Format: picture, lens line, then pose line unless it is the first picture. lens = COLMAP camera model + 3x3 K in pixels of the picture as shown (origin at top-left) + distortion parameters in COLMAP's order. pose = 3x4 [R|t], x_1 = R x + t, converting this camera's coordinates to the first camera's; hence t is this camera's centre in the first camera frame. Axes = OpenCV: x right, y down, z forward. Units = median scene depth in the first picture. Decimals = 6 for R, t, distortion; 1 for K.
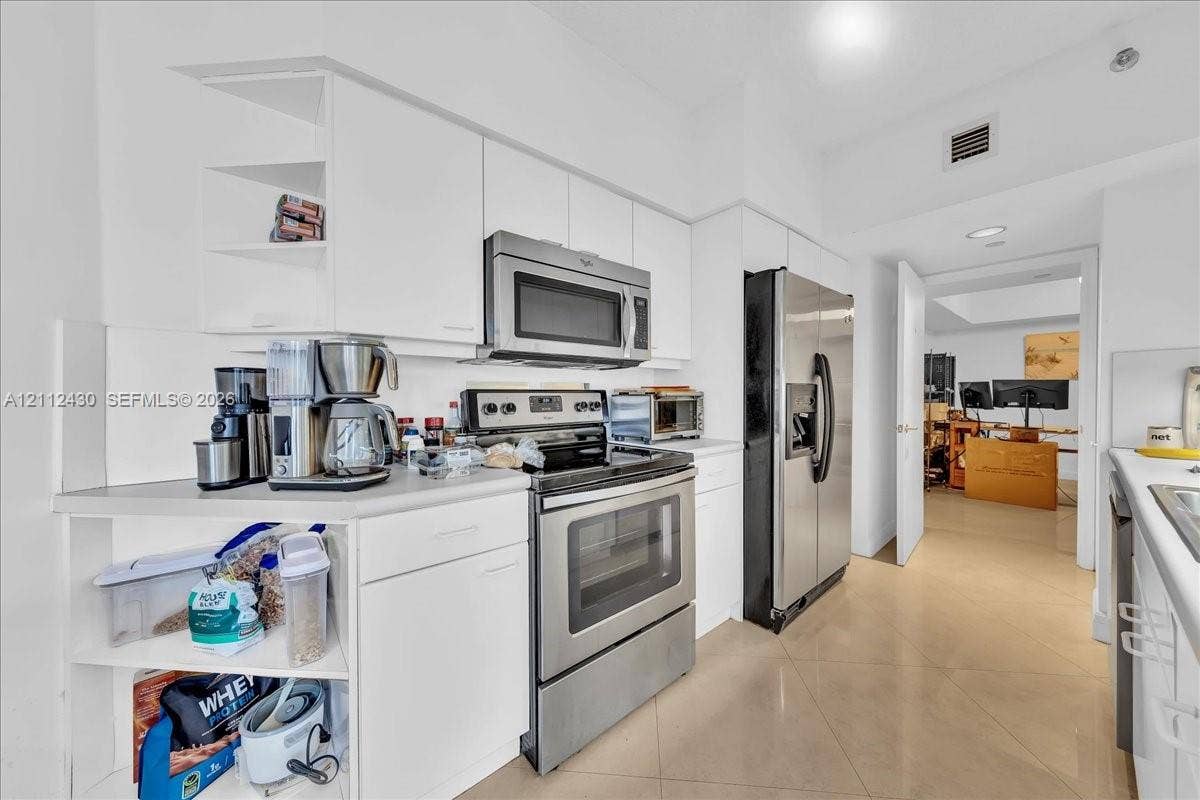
lens RADIAL K [[398.1, 0, 599.8], [0, 398.1, 394.8], [0, 0, 1]] dist [0.002110, 0.000039]
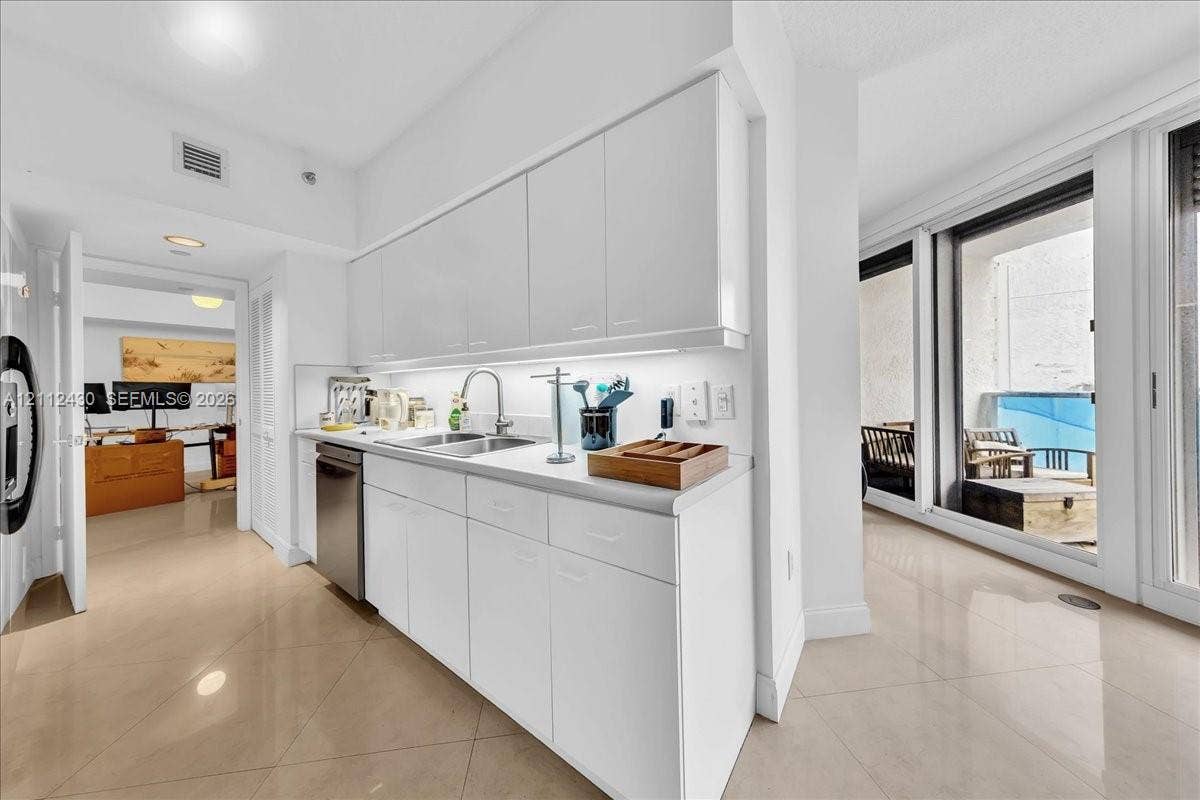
lens RADIAL K [[380.1, 0, 598.8], [0, 380.1, 386.7], [0, 0, 1]] dist [0.006438, 0.000022]
pose [[-0.217290, 0.008018, 0.976074, -0.326217], [0.019398, 0.999804, -0.003895, 0.000055], [-0.975914, 0.018087, -0.217403, 0.212672]]
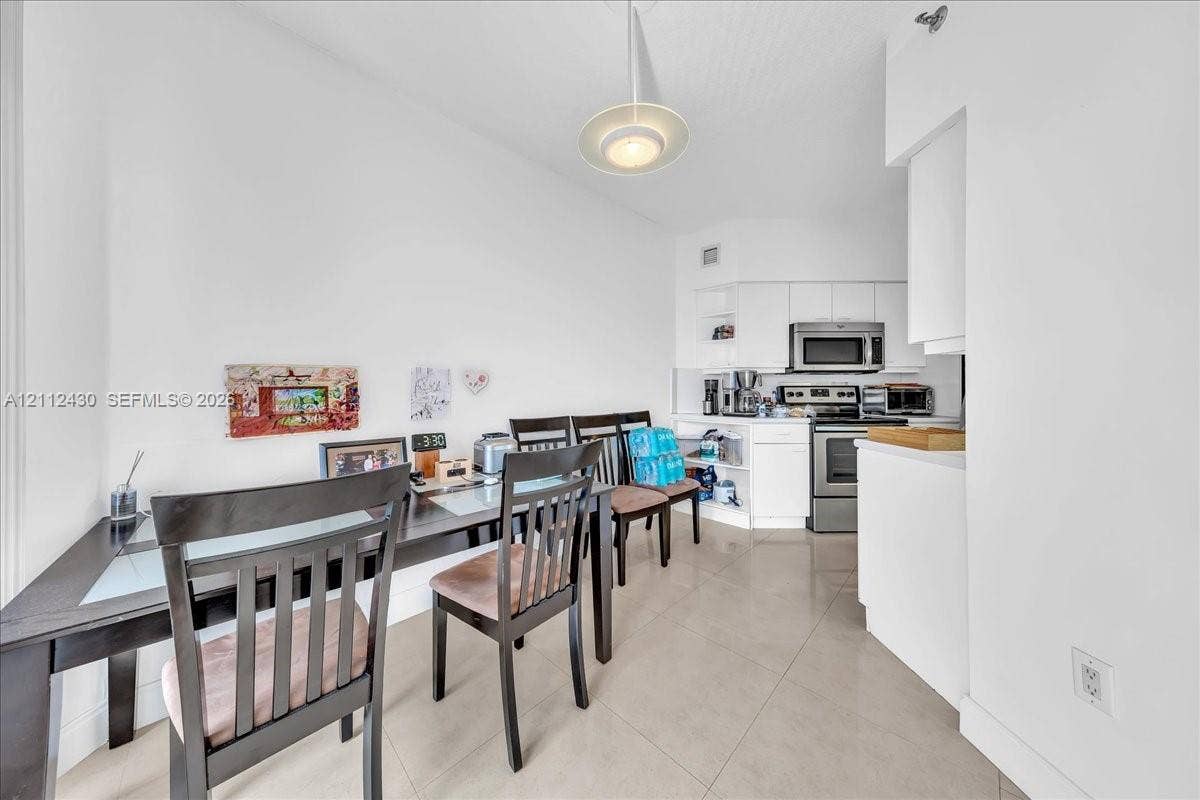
lens RADIAL K [[380.1, 0, 598.8], [0, 380.1, 386.7], [0, 0, 1]] dist [0.006438, 0.000022]
pose [[0.769182, 0.000858, -0.639029, 0.236976], [-0.005059, 0.999976, -0.004747, 0.007388], [0.639009, 0.006884, 0.769168, -1.202415]]
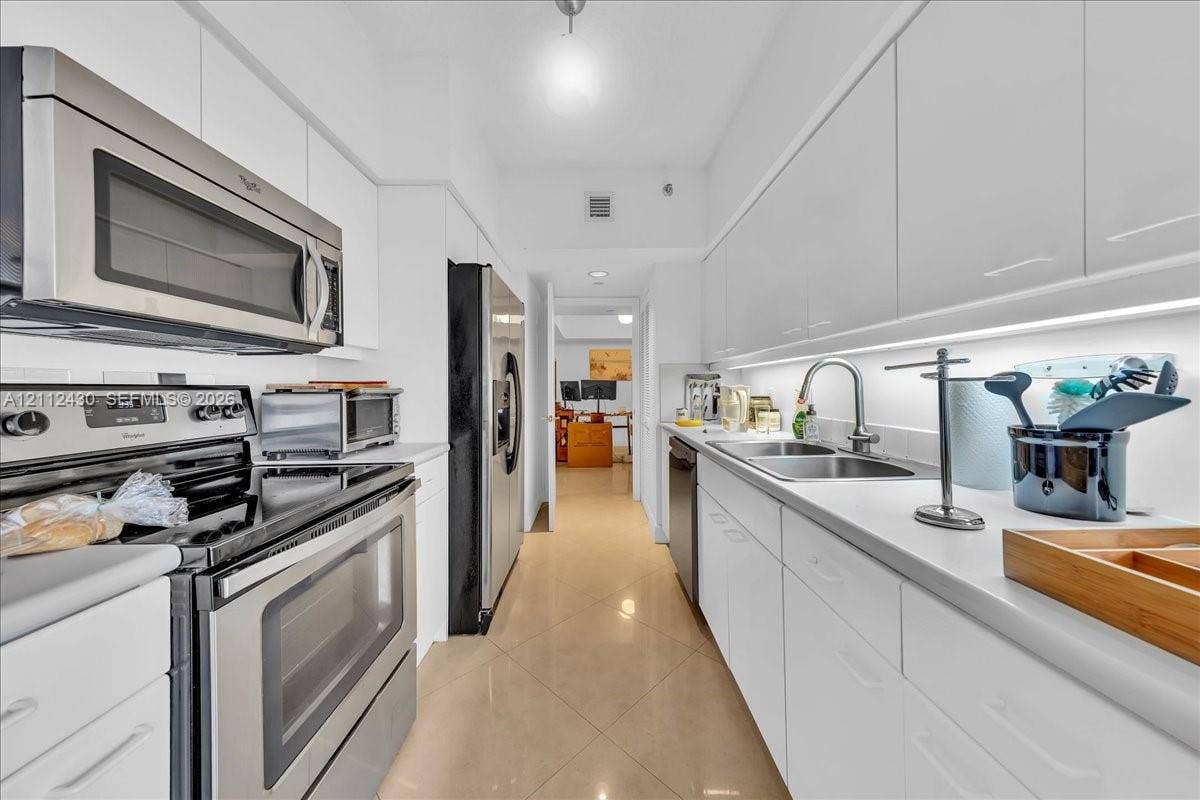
lens RADIAL K [[404.0, 0, 600.1], [0, 404.0, 385.5], [0, 0, 1]] dist [0.000434, -0.000141]
pose [[0.632405, 0.005233, 0.774620, -0.152743], [0.006676, 0.999903, -0.012206, -0.000313], [-0.774609, 0.012891, 0.632309, 0.142416]]
